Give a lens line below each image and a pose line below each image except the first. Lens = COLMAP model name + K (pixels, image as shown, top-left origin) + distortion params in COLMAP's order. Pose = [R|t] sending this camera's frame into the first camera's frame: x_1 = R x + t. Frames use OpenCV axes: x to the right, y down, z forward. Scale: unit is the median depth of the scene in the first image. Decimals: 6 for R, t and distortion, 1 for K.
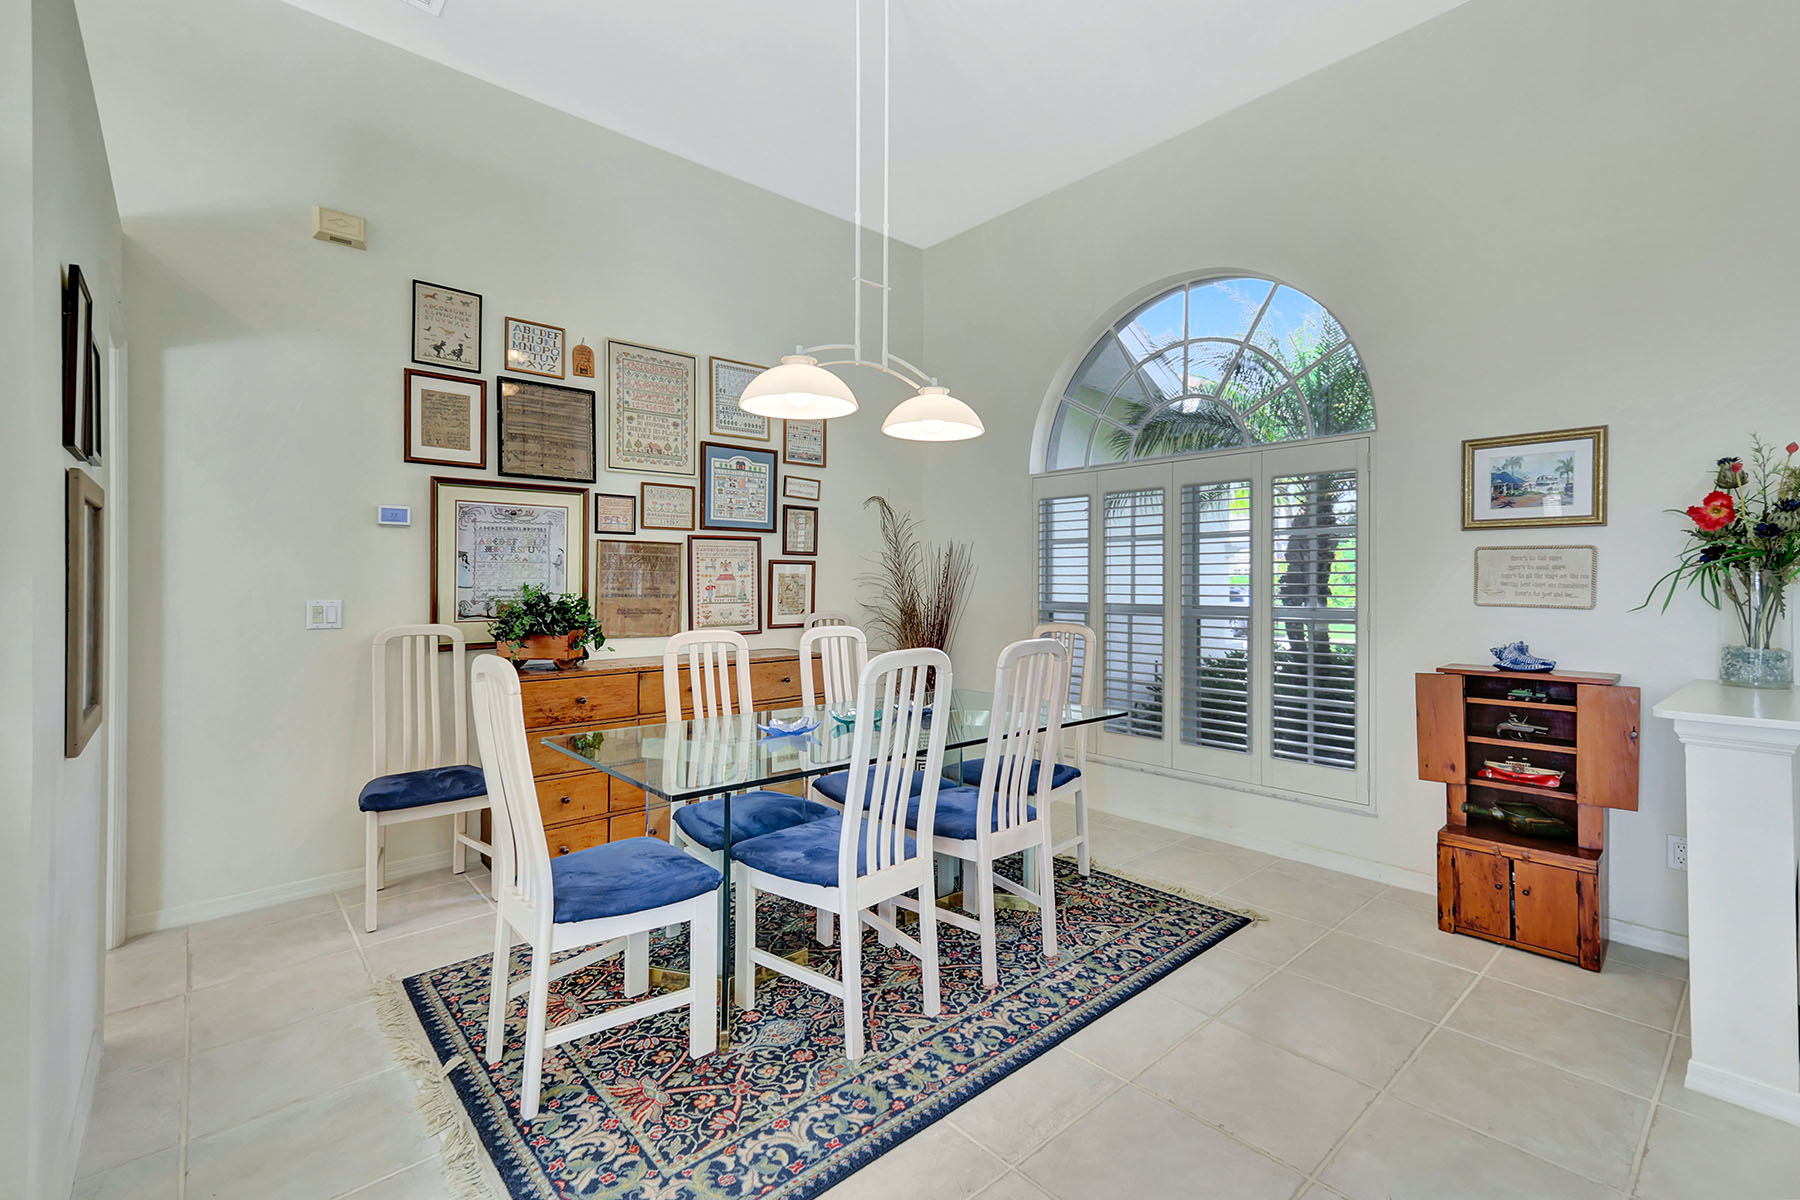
lens RADIAL K [[794.4, 0, 895.6], [0, 794.4, 590.9], [0, 0, 1]] dist [0.006418, -0.003793]
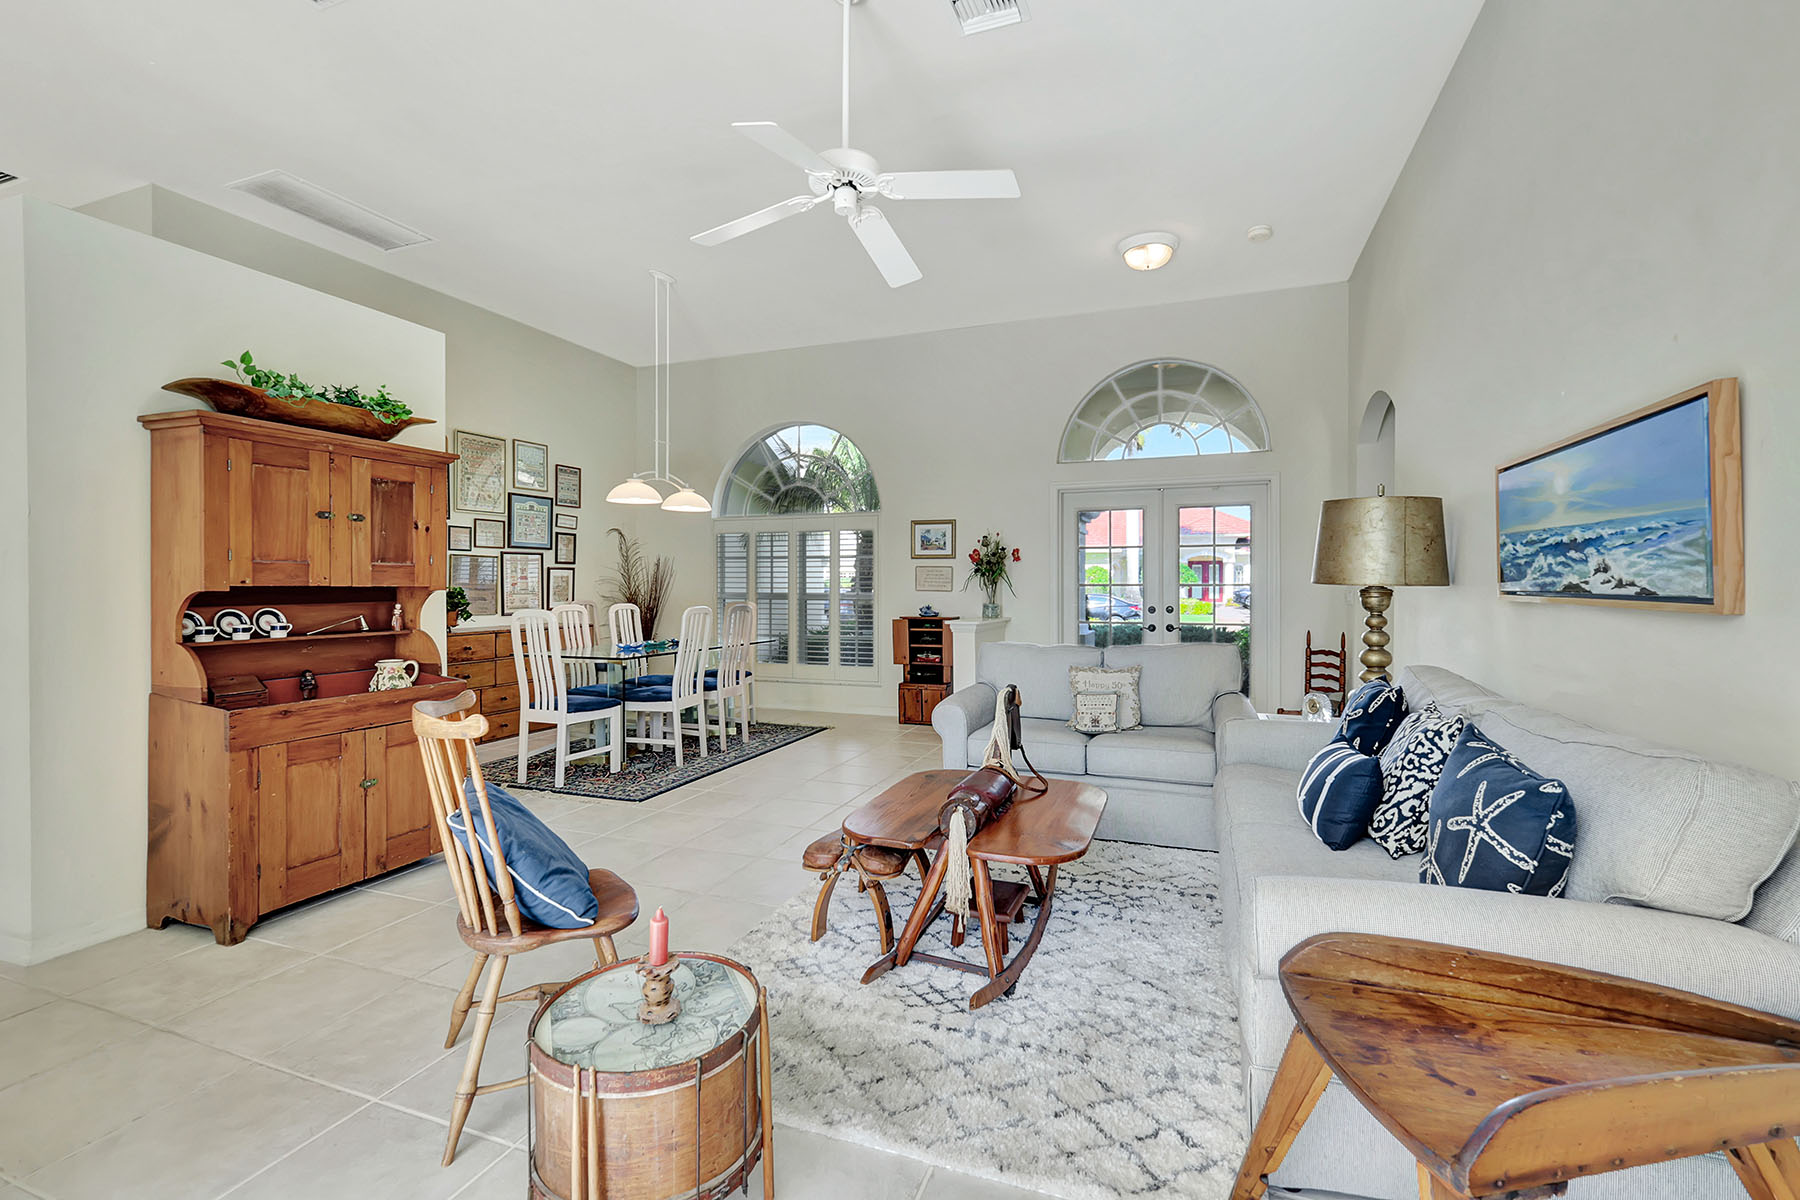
lens RADIAL K [[794.4, 0, 908.0], [0, 794.4, 589.0], [0, 0, 1]] dist [0.006418, -0.003793]
pose [[0.881364, -0.003508, 0.472424, -0.342718], [0.006569, 0.999967, -0.004829, 0.020376], [-0.472391, 0.007359, 0.881358, -0.900518]]
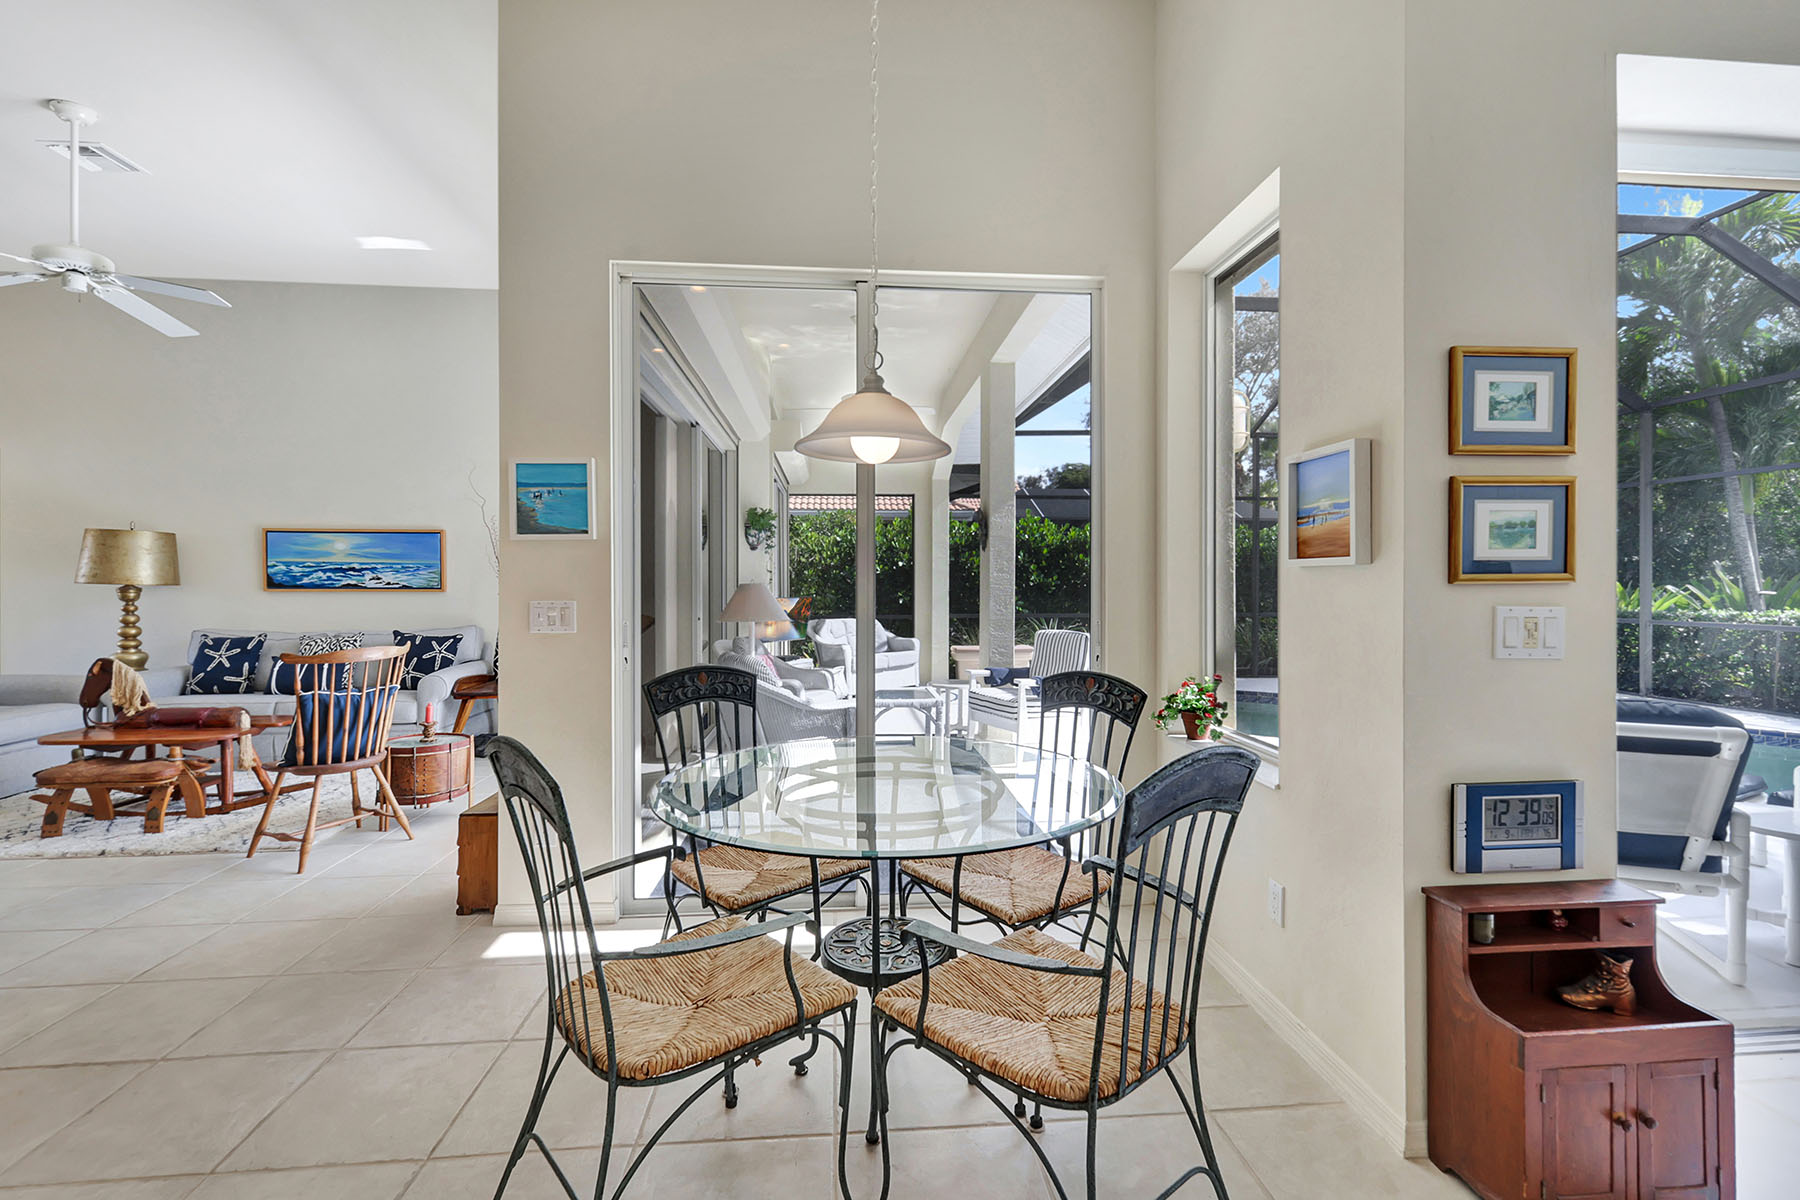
lens RADIAL K [[794.4, 0, 902.5], [0, 794.4, 585.4], [0, 0, 1]] dist [0.006418, -0.003793]
pose [[-0.801933, -0.001517, 0.597412, -1.504349], [0.008683, 0.999862, 0.014195, 0.006451], [-0.597351, 0.016571, -0.801808, 0.045589]]
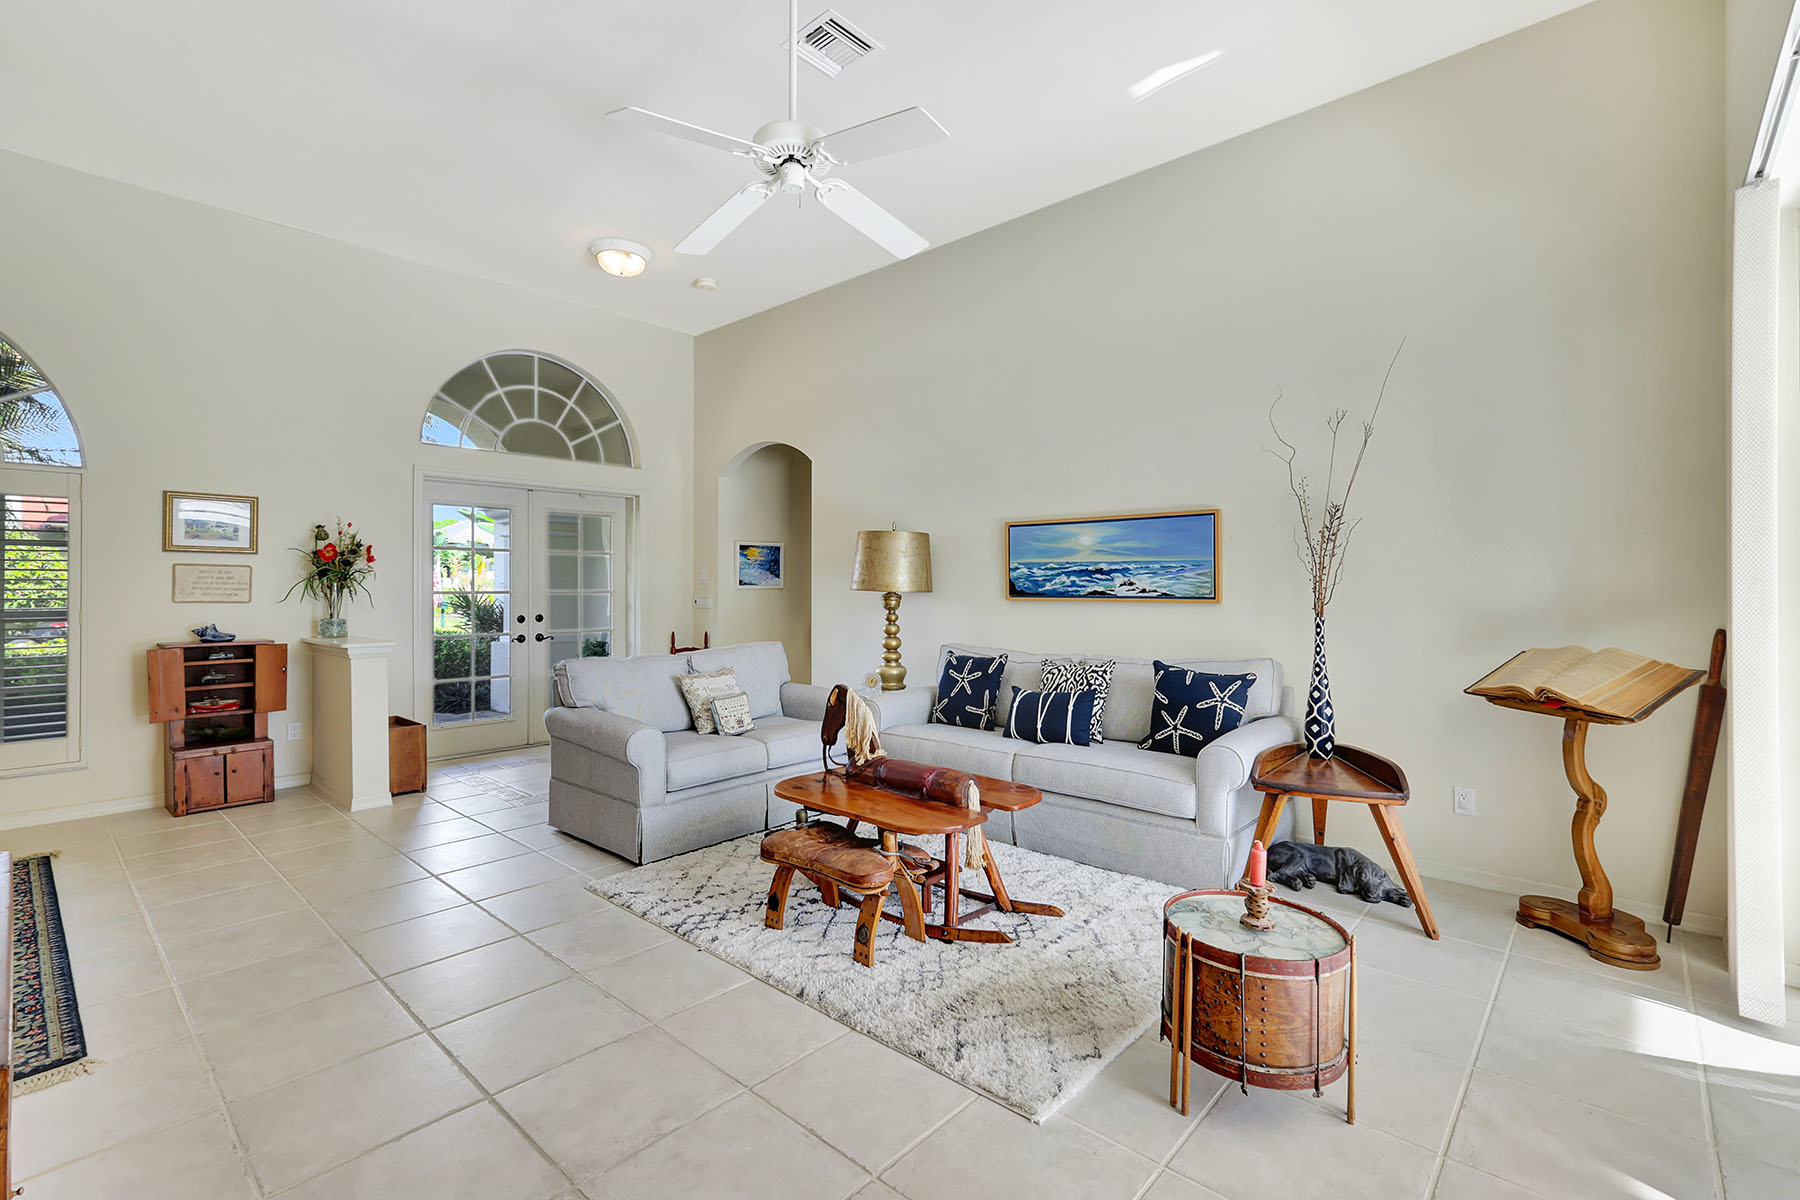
lens RADIAL K [[794.4, 0, 907.2], [0, 794.4, 593.5], [0, 0, 1]] dist [0.006418, -0.003793]
pose [[-0.111708, -0.005284, 0.993727, -0.774442], [0.013388, 0.999887, 0.006822, 0.008208], [-0.993651, 0.014066, -0.111624, -0.169744]]
